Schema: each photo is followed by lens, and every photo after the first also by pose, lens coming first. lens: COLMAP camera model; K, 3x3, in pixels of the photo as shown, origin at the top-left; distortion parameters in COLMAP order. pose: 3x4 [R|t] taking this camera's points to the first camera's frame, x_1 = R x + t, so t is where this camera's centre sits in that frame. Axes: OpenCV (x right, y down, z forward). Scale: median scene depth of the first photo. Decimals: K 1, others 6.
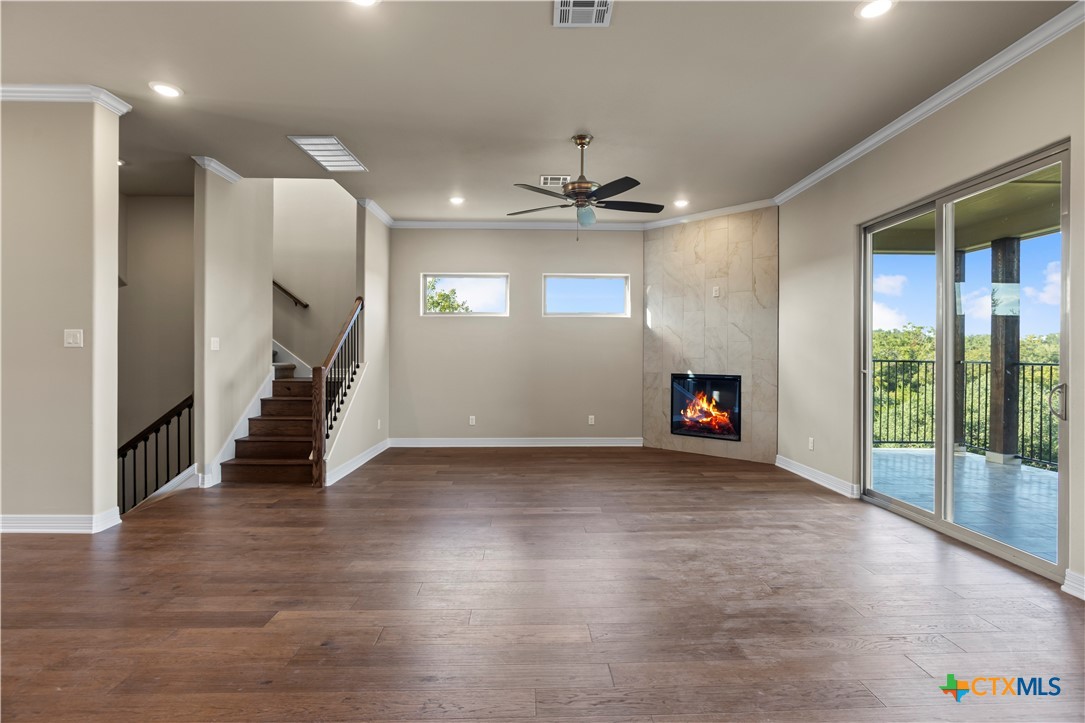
lens RADIAL K [[508.1, 0, 542.3], [0, 508.1, 355.3], [0, 0, 1]] dist [-0.000666, 0.000734]
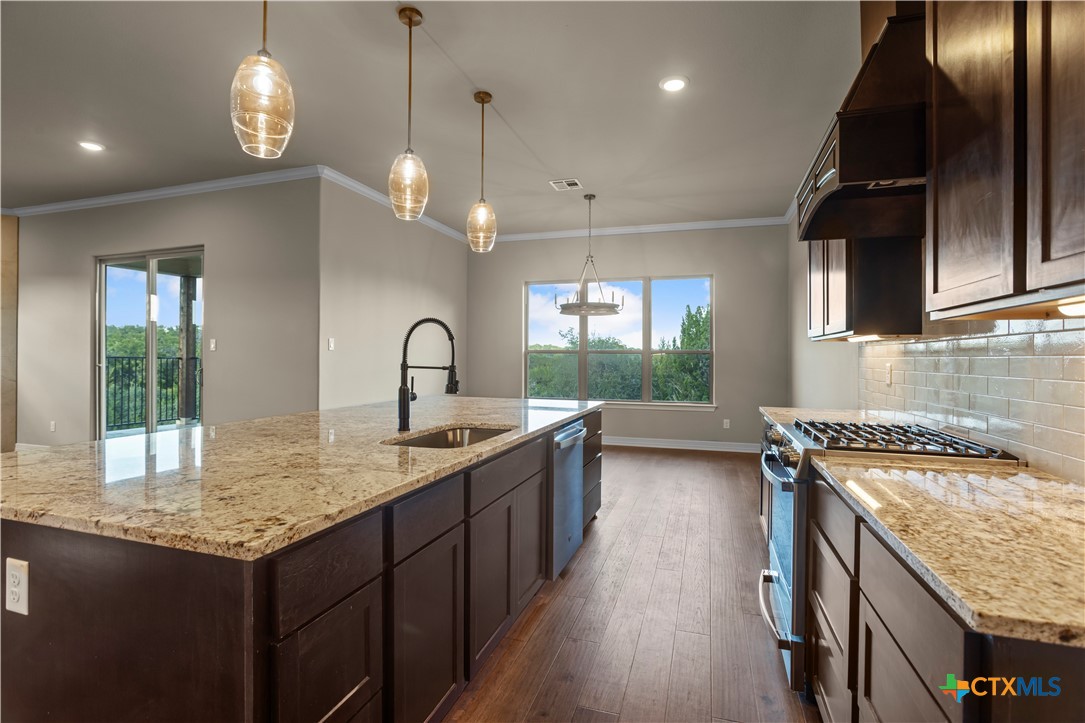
lens RADIAL K [[508.1, 0, 542.3], [0, 508.1, 355.3], [0, 0, 1]] dist [-0.000666, 0.000734]
pose [[0.337715, -0.002120, 0.941246, -0.163742], [-0.003072, 0.999990, 0.003355, -0.001580], [-0.941243, -0.004024, 0.337705, -0.384543]]
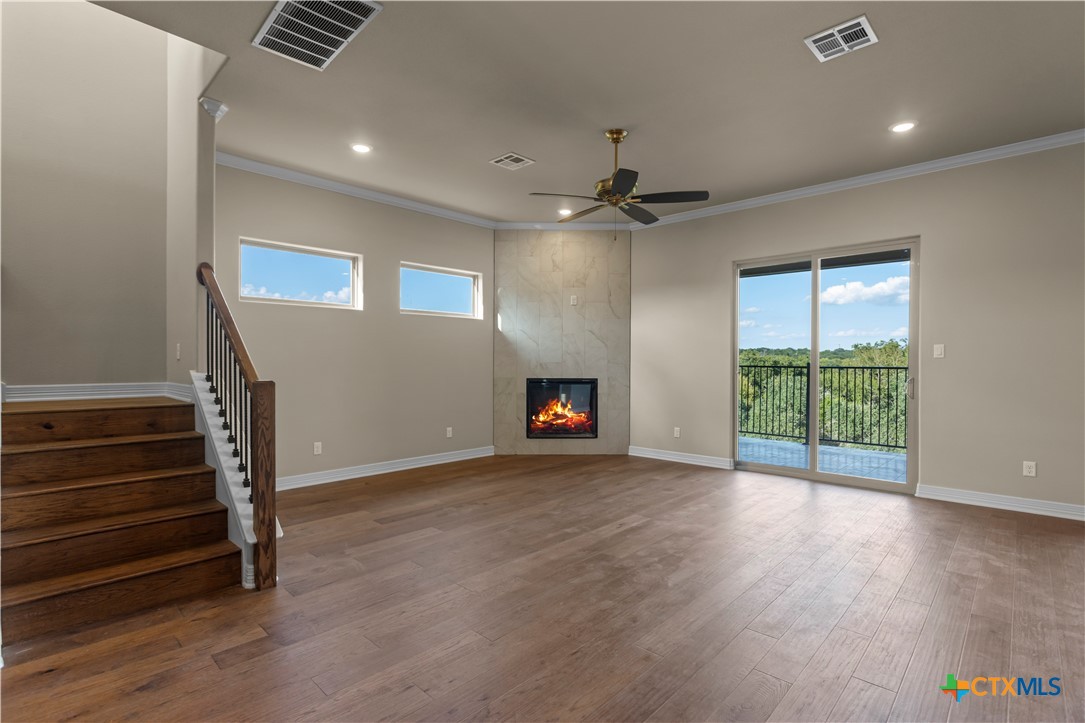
lens RADIAL K [[522.1, 0, 546.4], [0, 522.1, 365.6], [0, 0, 1]] dist [0.000465, 0.000505]
pose [[0.718554, -0.008020, 0.695425, -0.452061], [-0.000217, 0.999931, 0.011756, -0.001184], [-0.695471, -0.008598, 0.718503, 0.247116]]
